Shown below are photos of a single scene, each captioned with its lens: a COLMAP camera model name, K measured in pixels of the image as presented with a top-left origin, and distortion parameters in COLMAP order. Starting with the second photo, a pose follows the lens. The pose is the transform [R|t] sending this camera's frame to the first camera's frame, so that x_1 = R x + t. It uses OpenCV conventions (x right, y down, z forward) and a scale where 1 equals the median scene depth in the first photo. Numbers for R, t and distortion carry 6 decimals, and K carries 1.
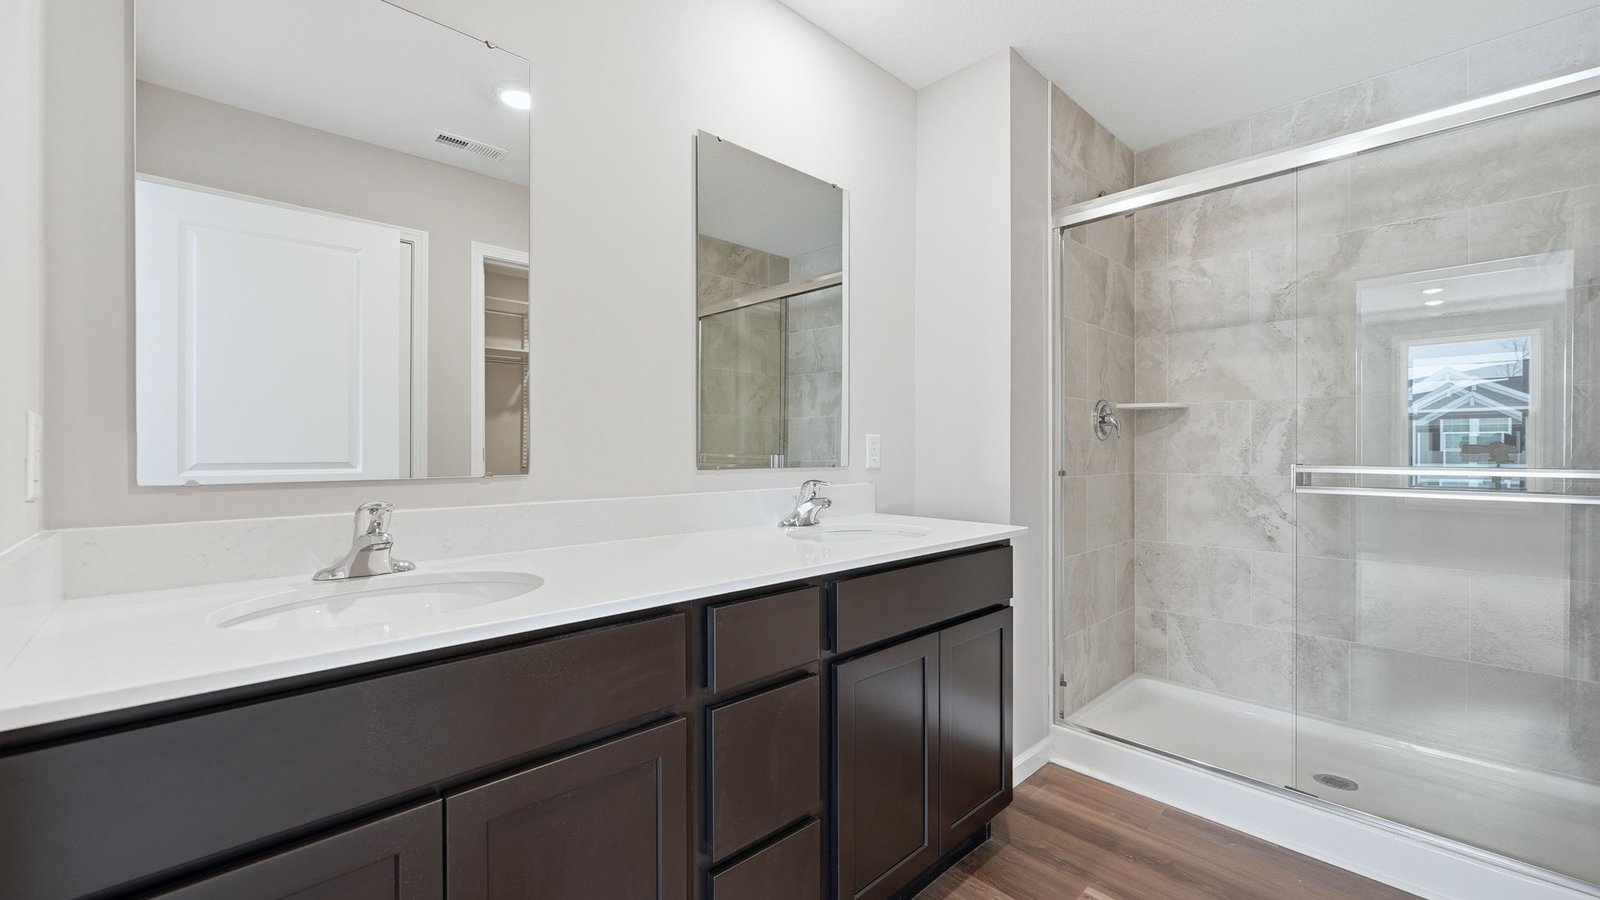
lens RADIAL K [[645.1, 0, 796.5], [0, 645.1, 450.1], [0, 0, 1]] dist [-0.003459, 0.000573]
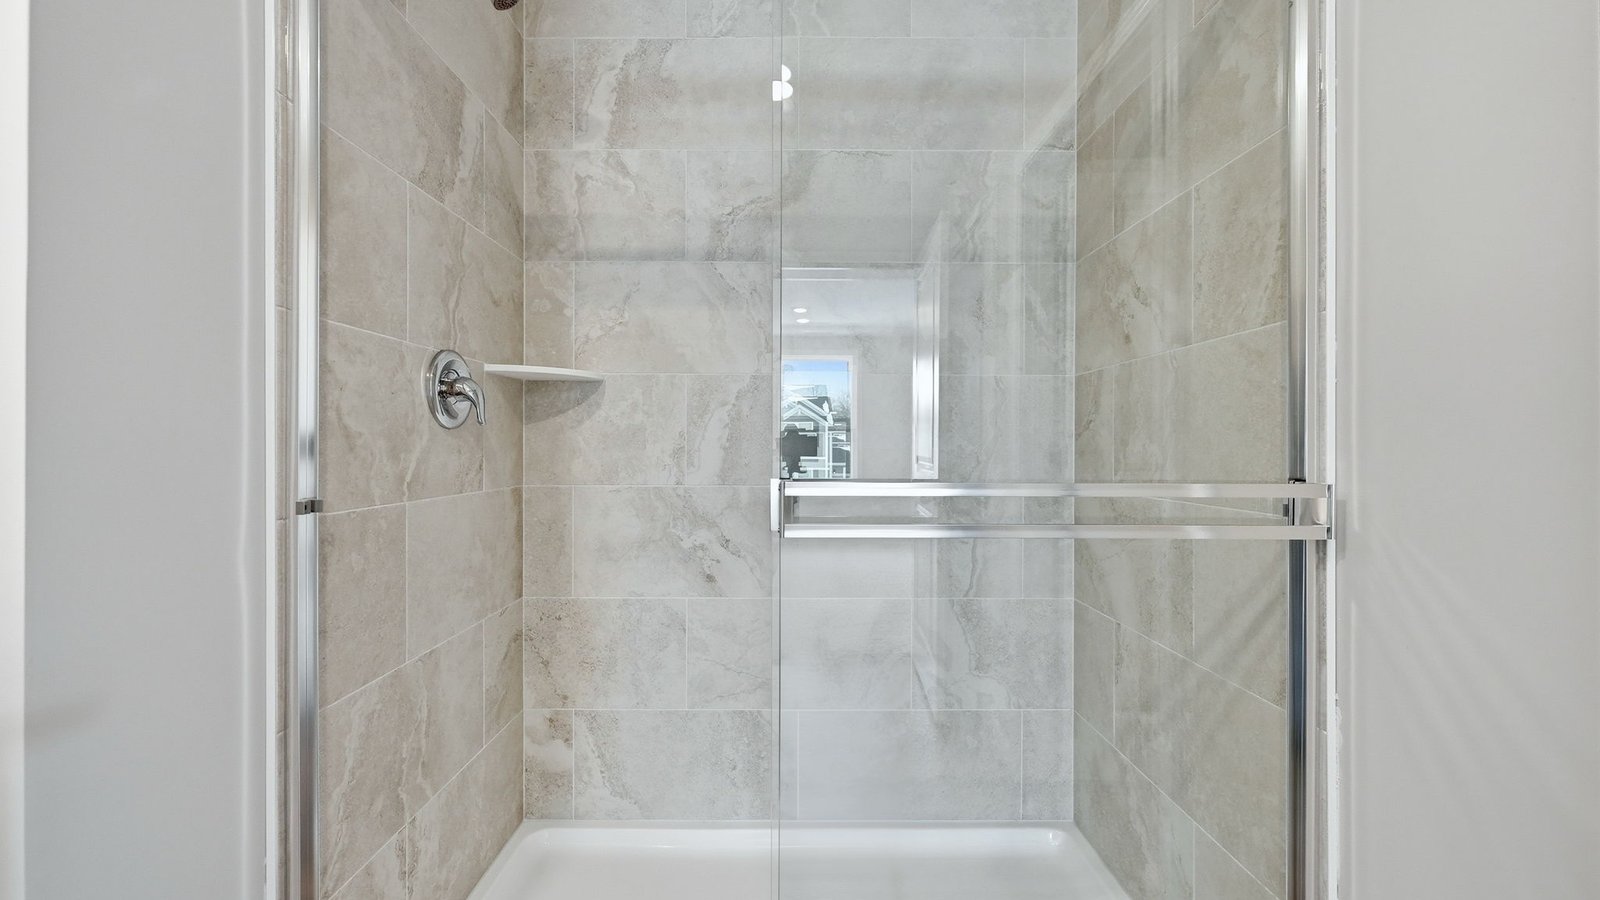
lens RADIAL K [[645.1, 0, 796.0], [0, 645.1, 448.7], [0, 0, 1]] dist [-0.003459, 0.000573]
pose [[0.686792, -0.001697, 0.726852, 0.284316], [-0.002244, 0.999988, 0.004455, -0.002524], [-0.726850, -0.004691, 0.686780, 0.437384]]
